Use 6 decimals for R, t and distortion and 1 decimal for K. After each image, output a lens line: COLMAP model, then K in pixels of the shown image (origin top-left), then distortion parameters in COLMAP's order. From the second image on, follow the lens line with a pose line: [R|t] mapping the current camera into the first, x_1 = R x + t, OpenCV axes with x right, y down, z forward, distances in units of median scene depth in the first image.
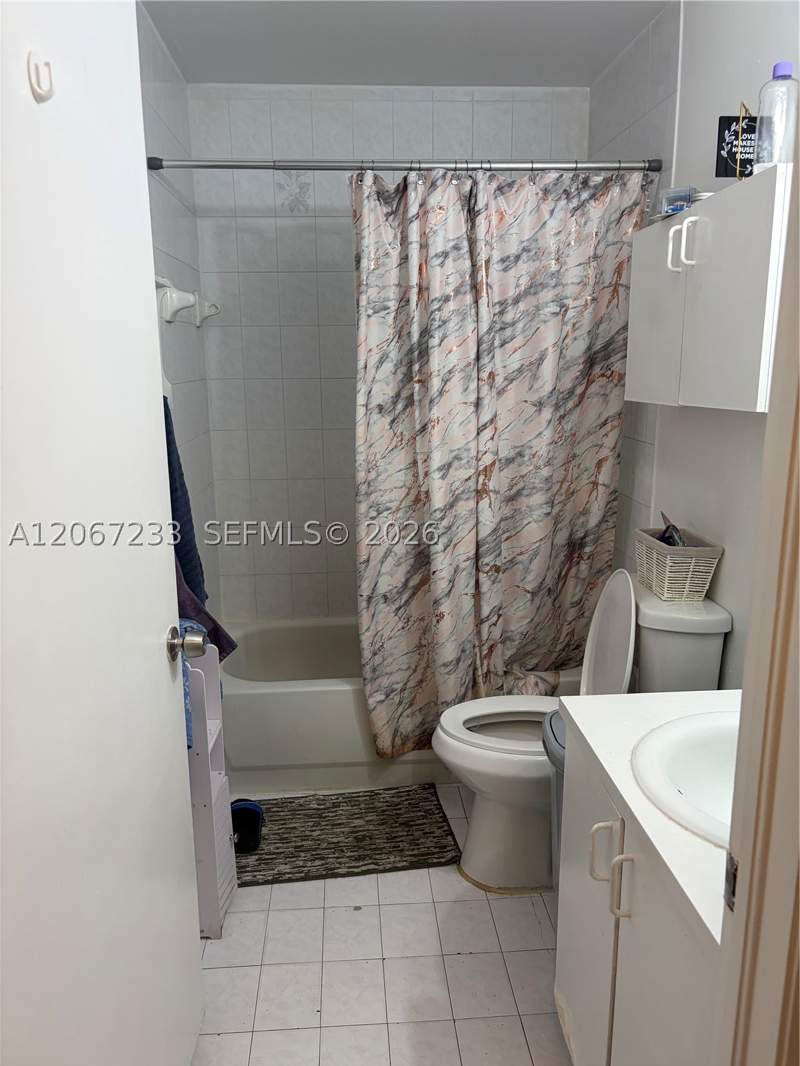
lens RADIAL K [[802.8, 0, 396.1], [0, 802.8, 532.1], [0, 0, 1]] dist [0.013692, -0.000051]
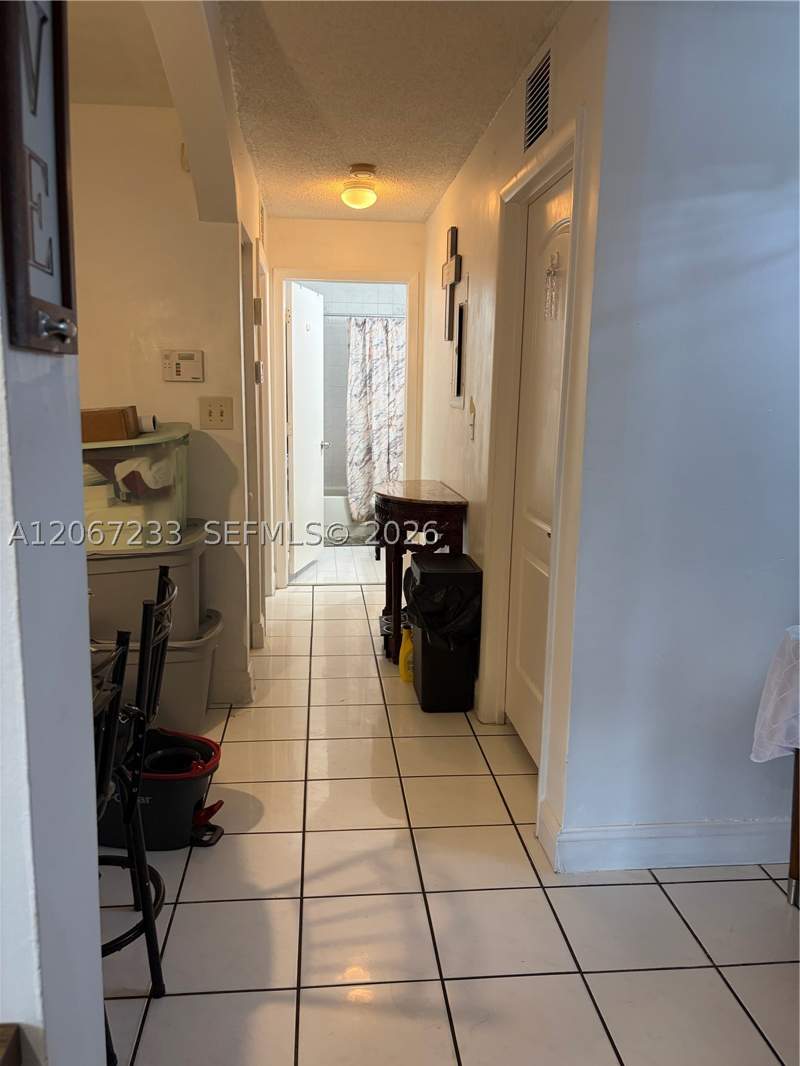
lens RADIAL K [[802.8, 0, 402.4], [0, 802.8, 534.4], [0, 0, 1]] dist [0.013692, -0.000051]
pose [[0.999273, 0.019853, 0.032533, 0.066948], [-0.019434, 0.999725, -0.013160, 0.391372], [-0.032785, 0.012518, 0.999384, -1.945945]]
